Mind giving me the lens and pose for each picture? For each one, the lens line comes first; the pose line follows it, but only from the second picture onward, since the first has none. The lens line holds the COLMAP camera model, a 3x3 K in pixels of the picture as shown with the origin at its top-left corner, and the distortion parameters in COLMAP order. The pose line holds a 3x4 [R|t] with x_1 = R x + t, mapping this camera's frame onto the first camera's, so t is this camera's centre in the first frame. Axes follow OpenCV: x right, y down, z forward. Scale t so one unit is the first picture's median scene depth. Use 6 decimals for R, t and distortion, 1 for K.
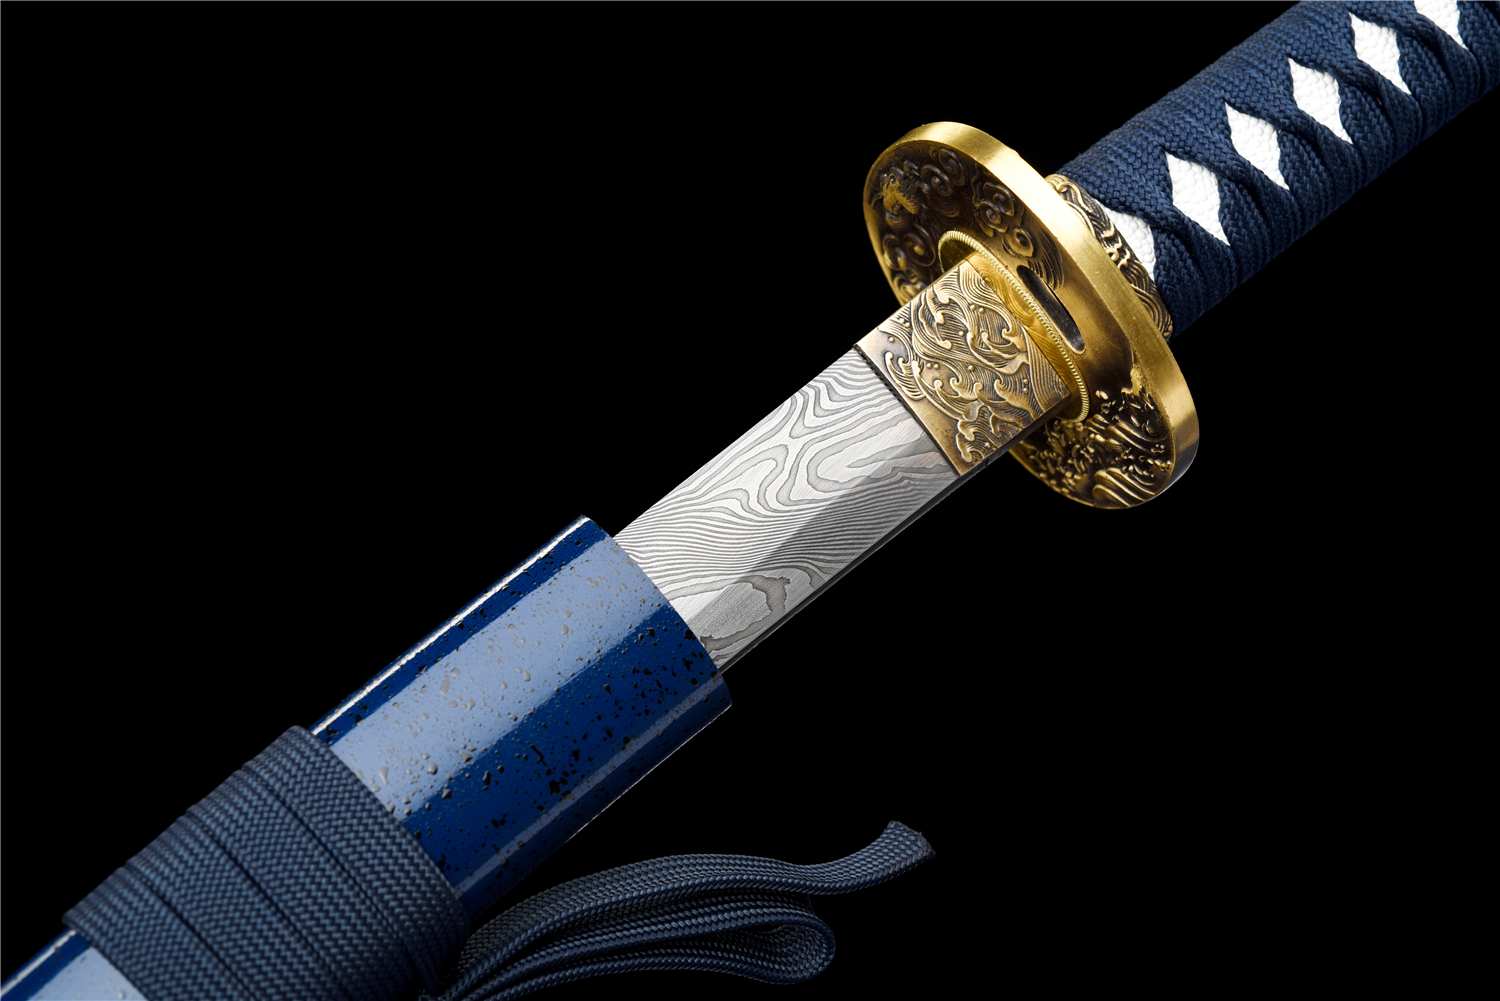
lens RADIAL K [[2688.7, 0, 751.4], [0, 2688.7, 499.5], [0, 0, 1]] dist [0.067595, 0.000000]
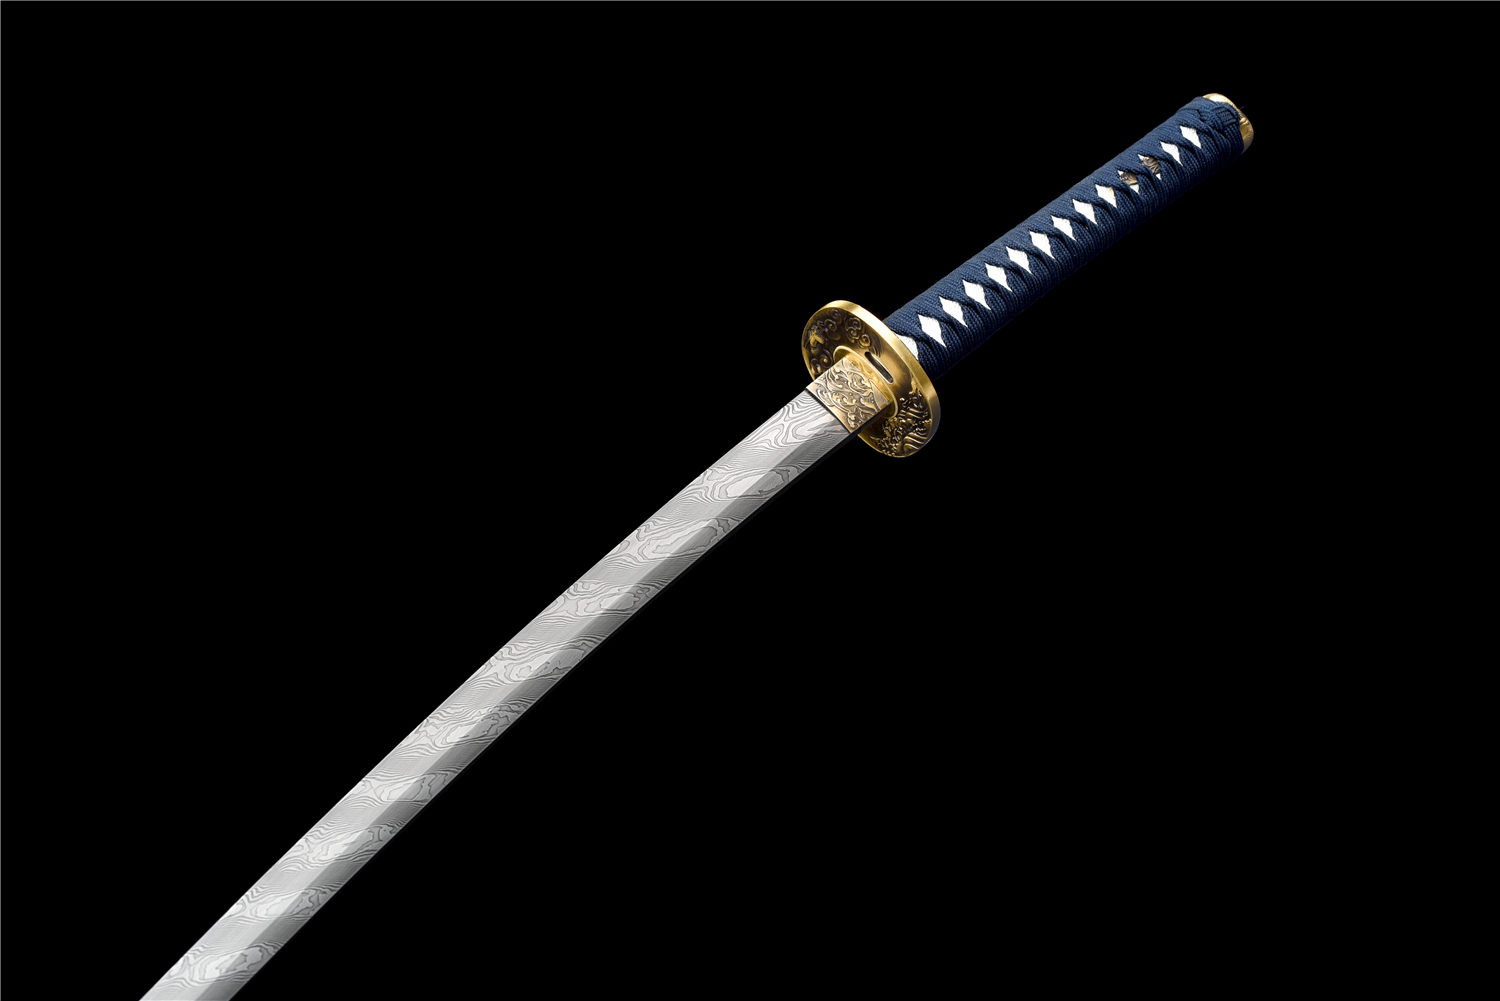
lens RADIAL K [[2688.7, 0, 749.4], [0, 2688.7, 500.3], [0, 0, 1]] dist [0.067595, 0.000000]
pose [[0.995259, -0.074302, 0.062753, -0.184446], [0.087032, 0.968409, -0.233685, 0.643154], [-0.043408, 0.238039, 0.970285, -1.471576]]
